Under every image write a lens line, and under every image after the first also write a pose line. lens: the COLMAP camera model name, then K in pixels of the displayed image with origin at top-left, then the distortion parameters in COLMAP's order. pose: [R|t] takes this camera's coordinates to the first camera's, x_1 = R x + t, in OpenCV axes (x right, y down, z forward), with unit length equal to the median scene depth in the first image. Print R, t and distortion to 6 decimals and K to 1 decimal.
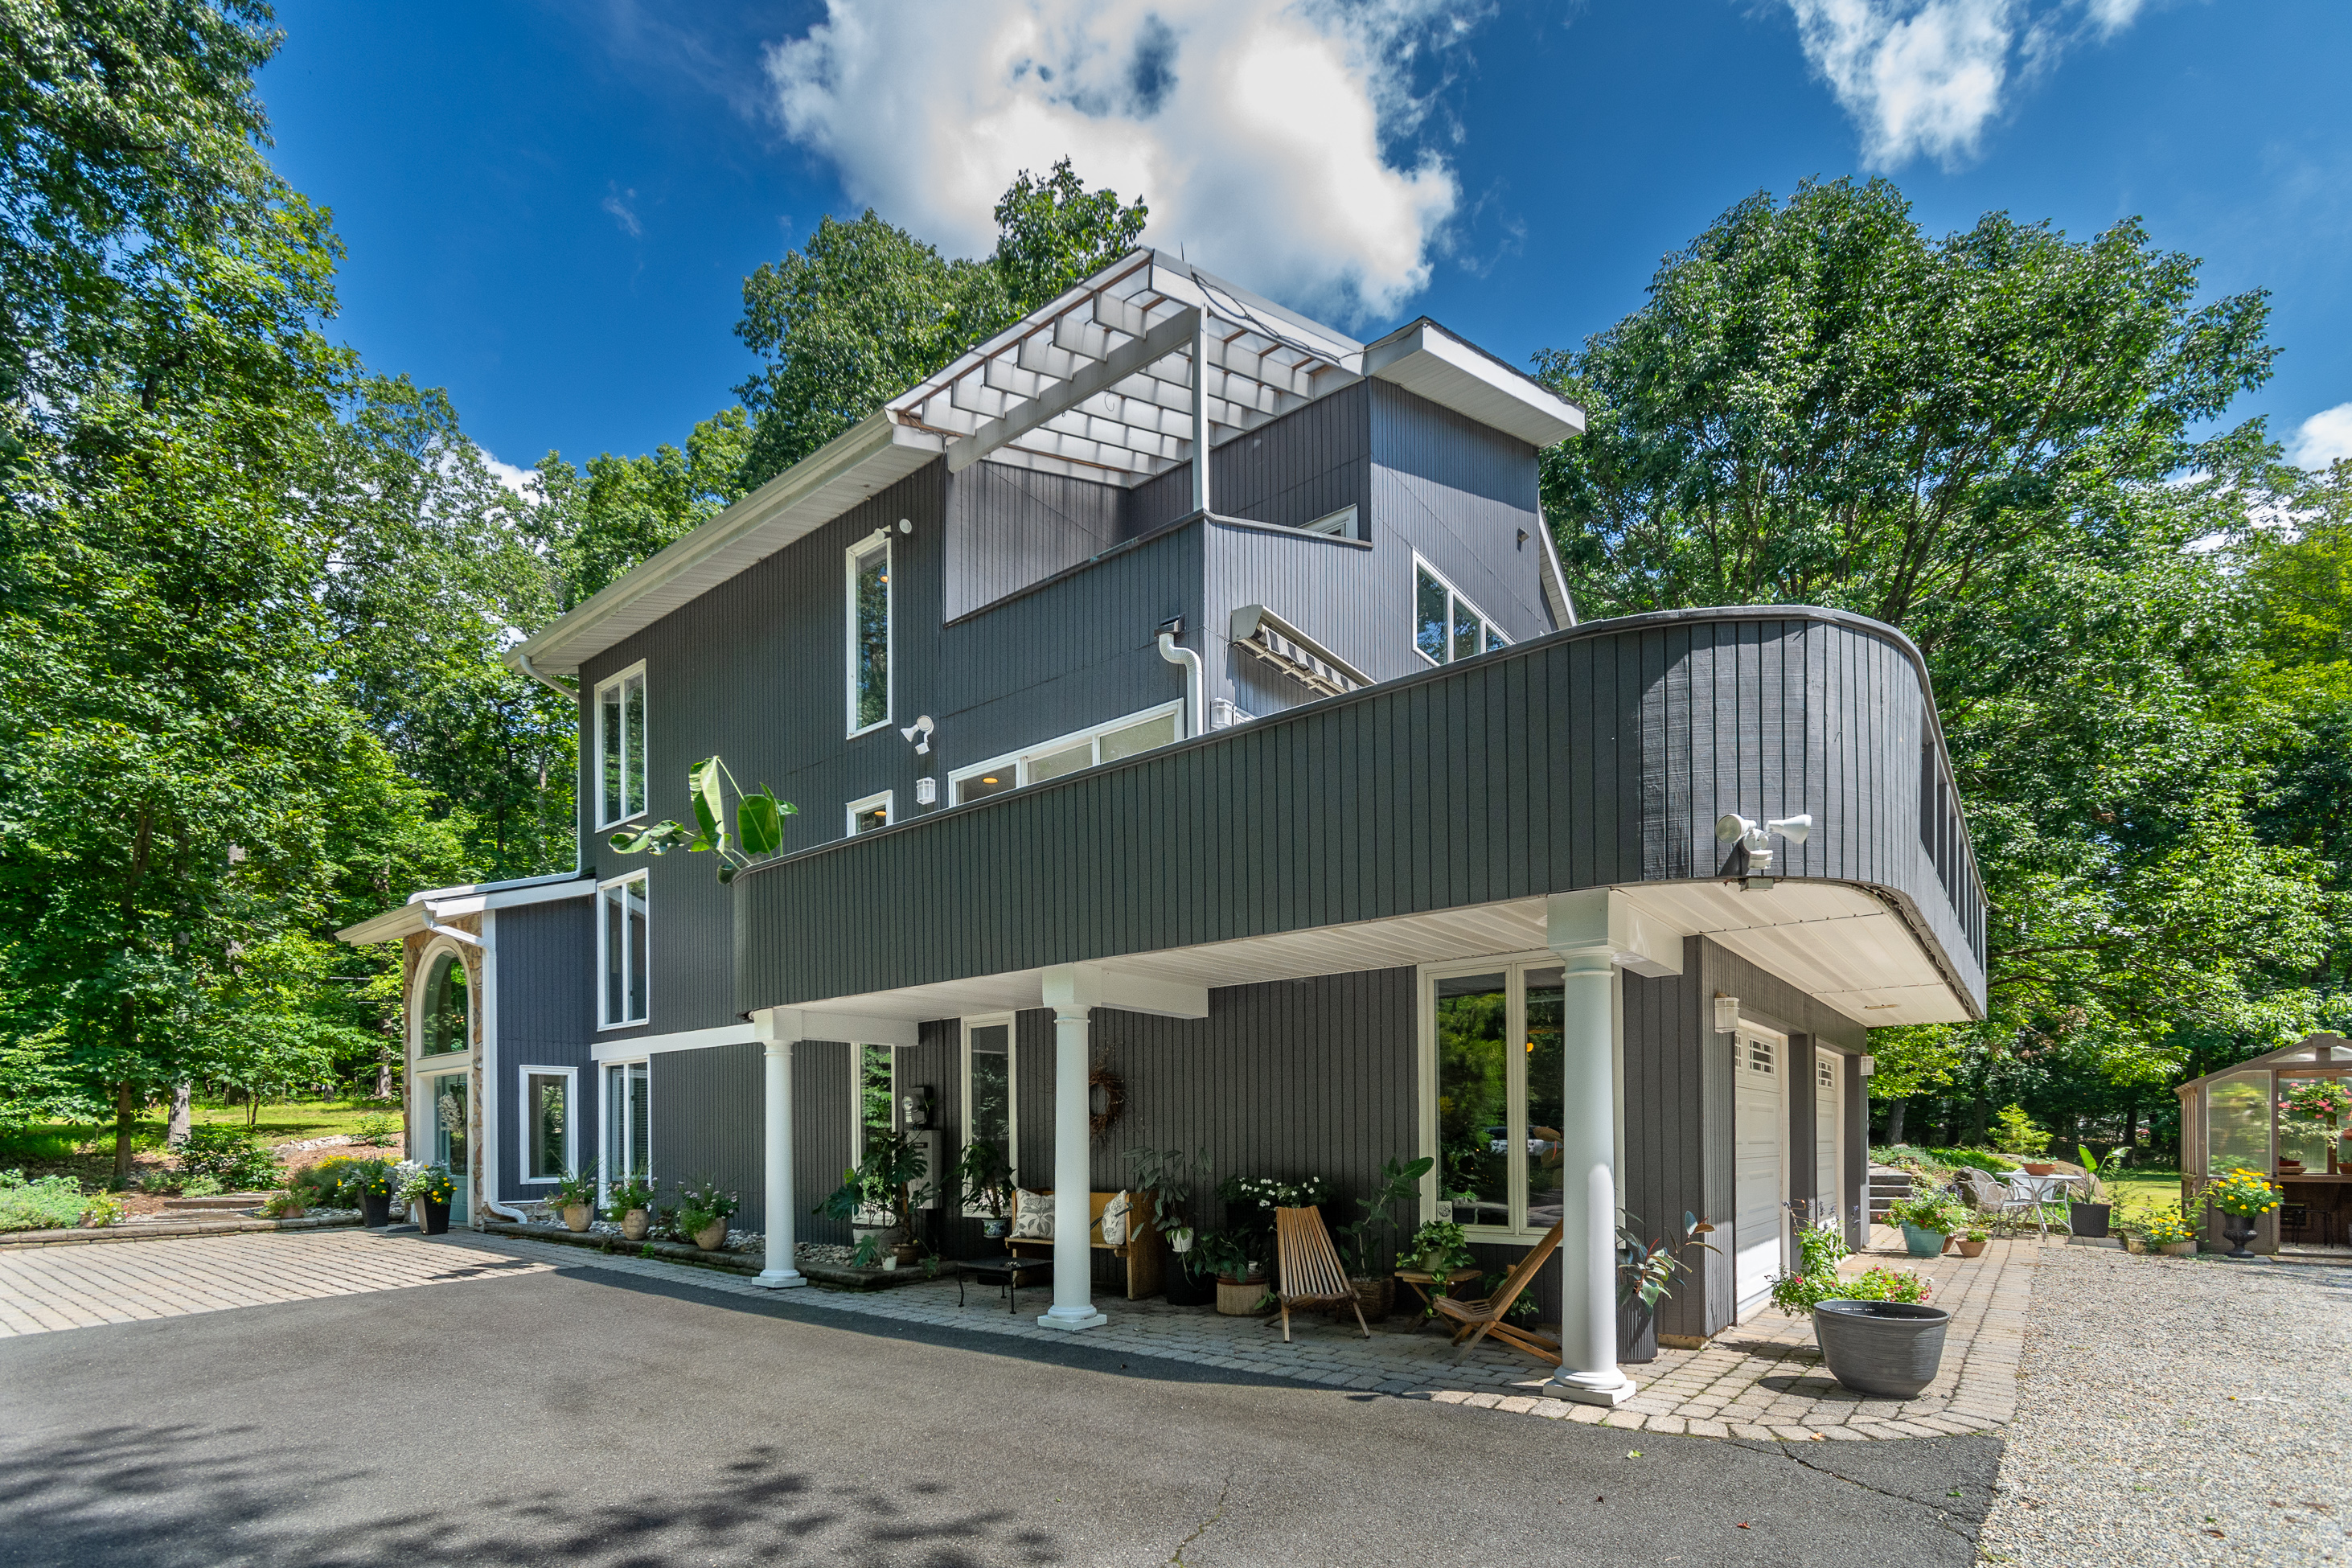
lens RADIAL K [[1131.1, 0, 1171.4], [0, 1131.1, 1124.9], [0, 0, 1]] dist [0.000793, -0.004511]
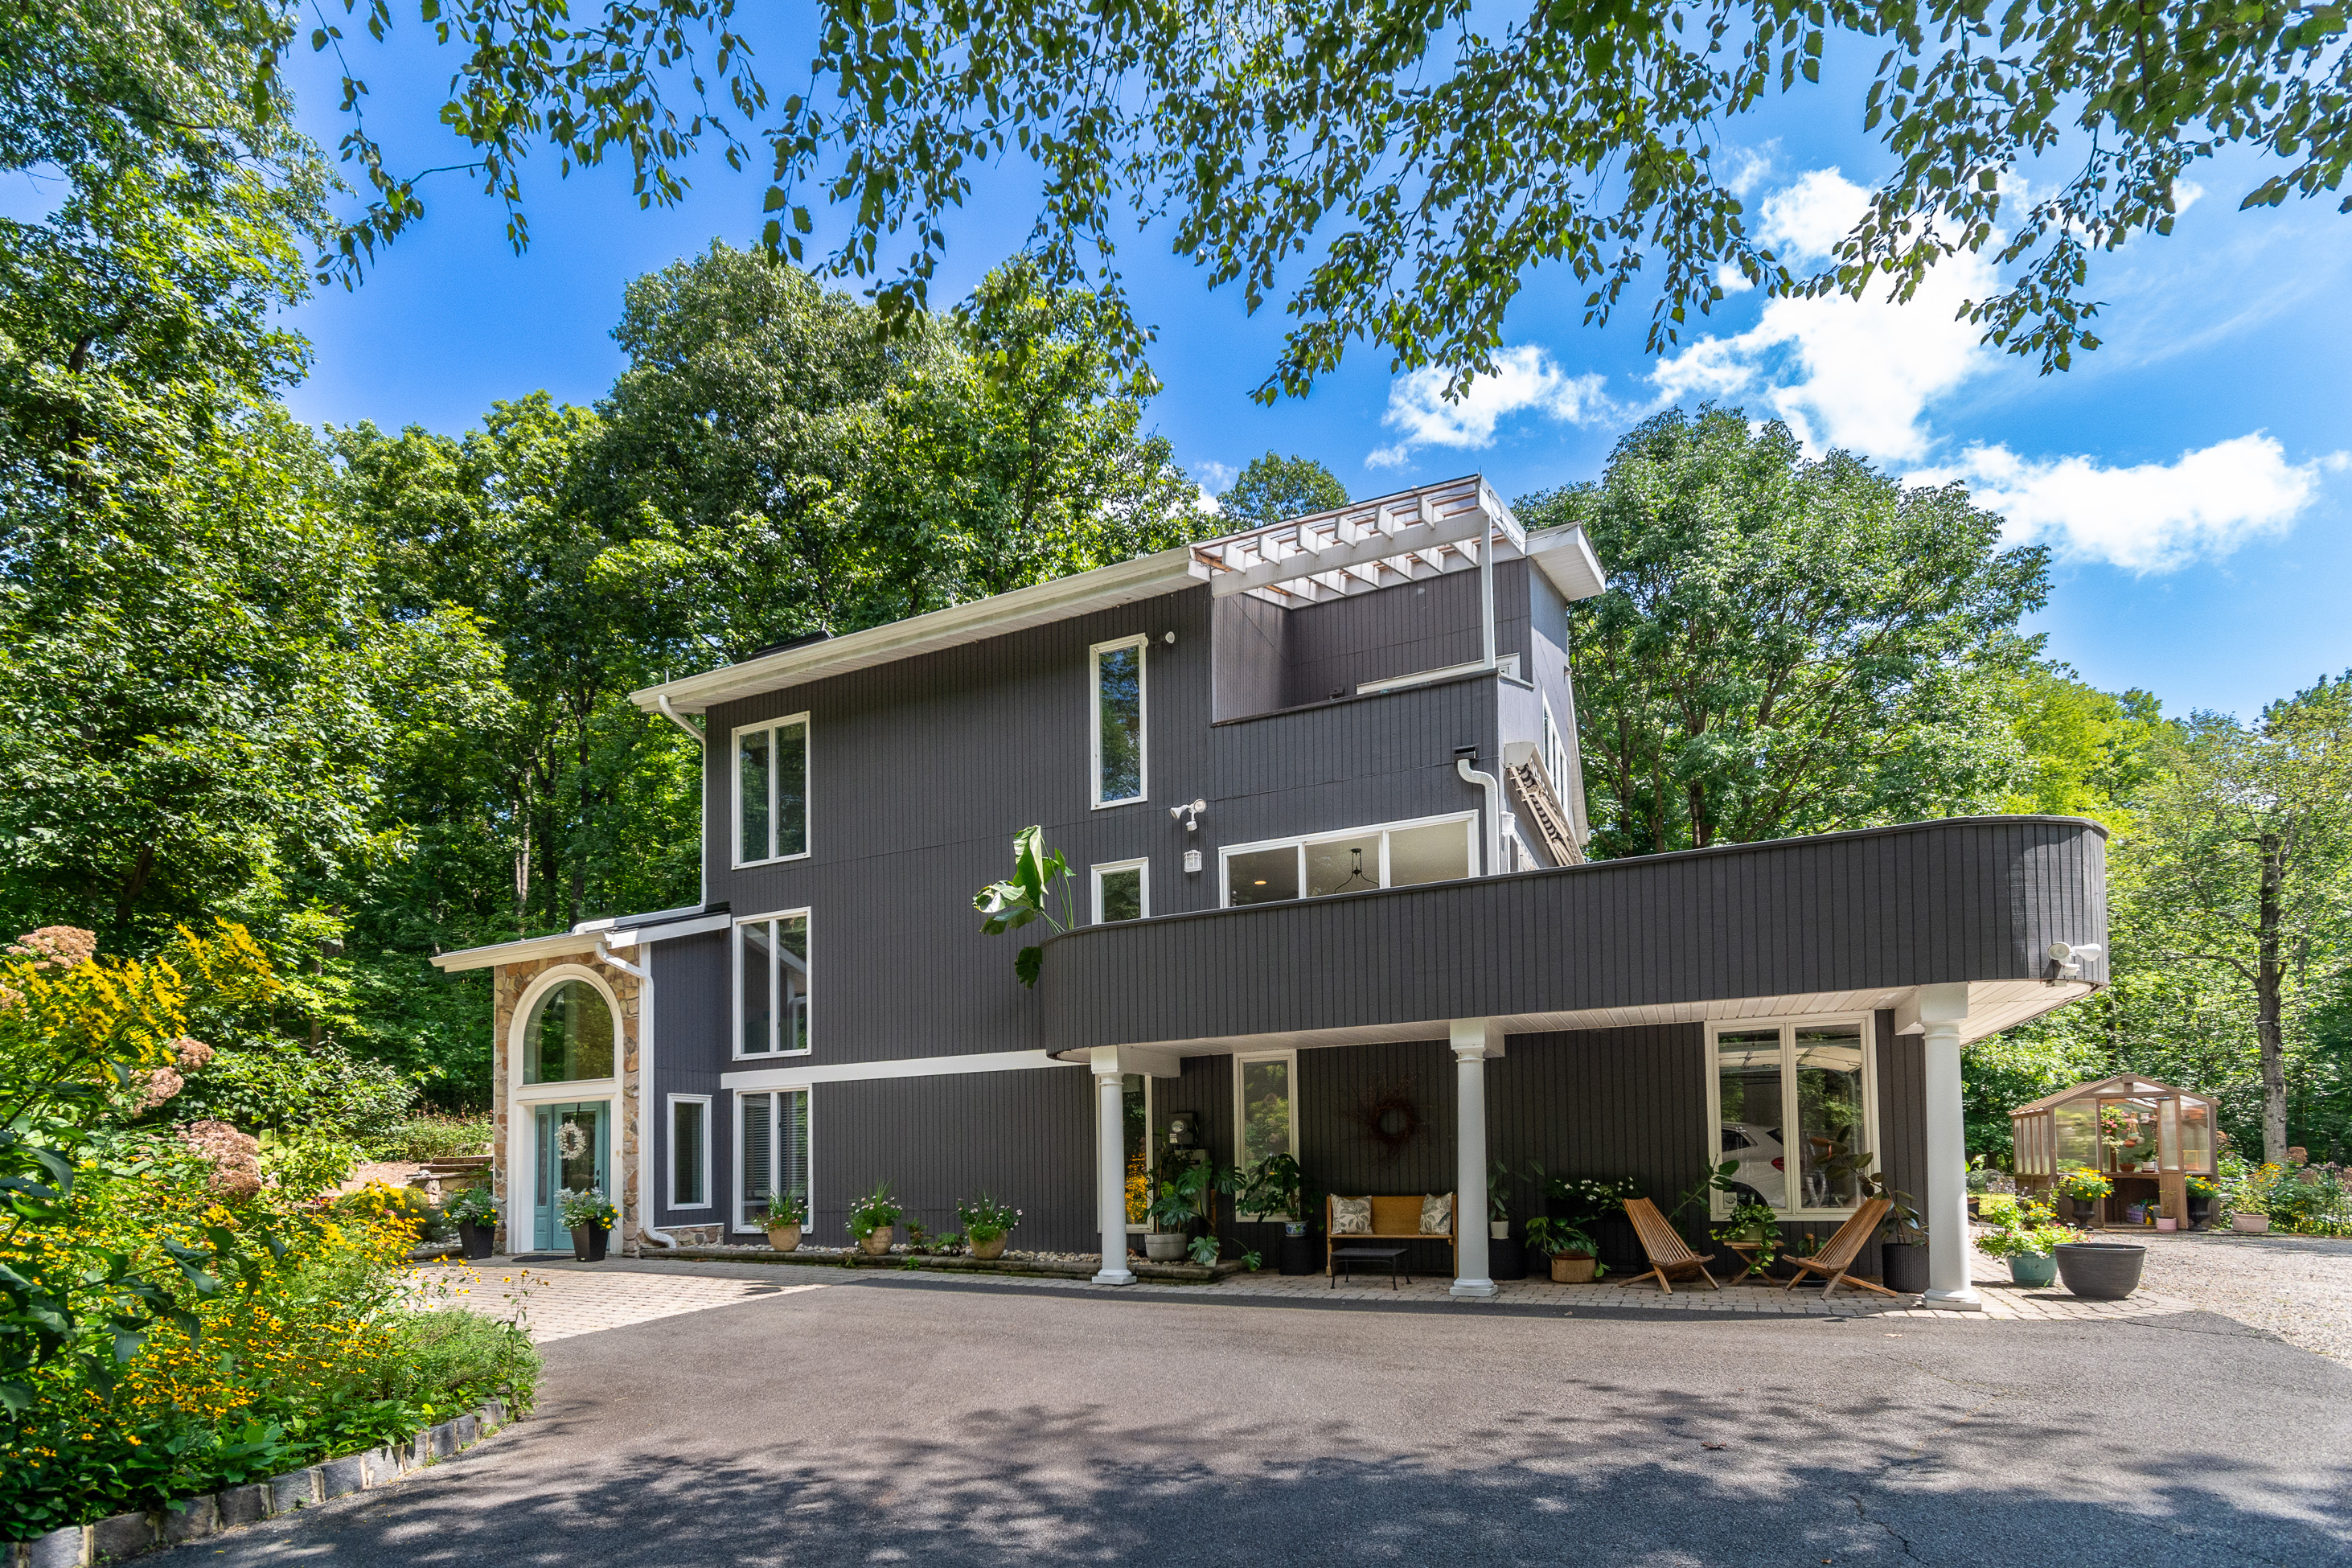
lens RADIAL K [[1131.1, 0, 1171.4], [0, 1131.1, 1124.9], [0, 0, 1]] dist [0.000793, -0.004511]
pose [[0.973958, -0.004575, 0.226683, -0.465367], [0.010662, 0.999614, -0.025639, 0.008515], [-0.226478, 0.027388, 0.973631, -0.123322]]
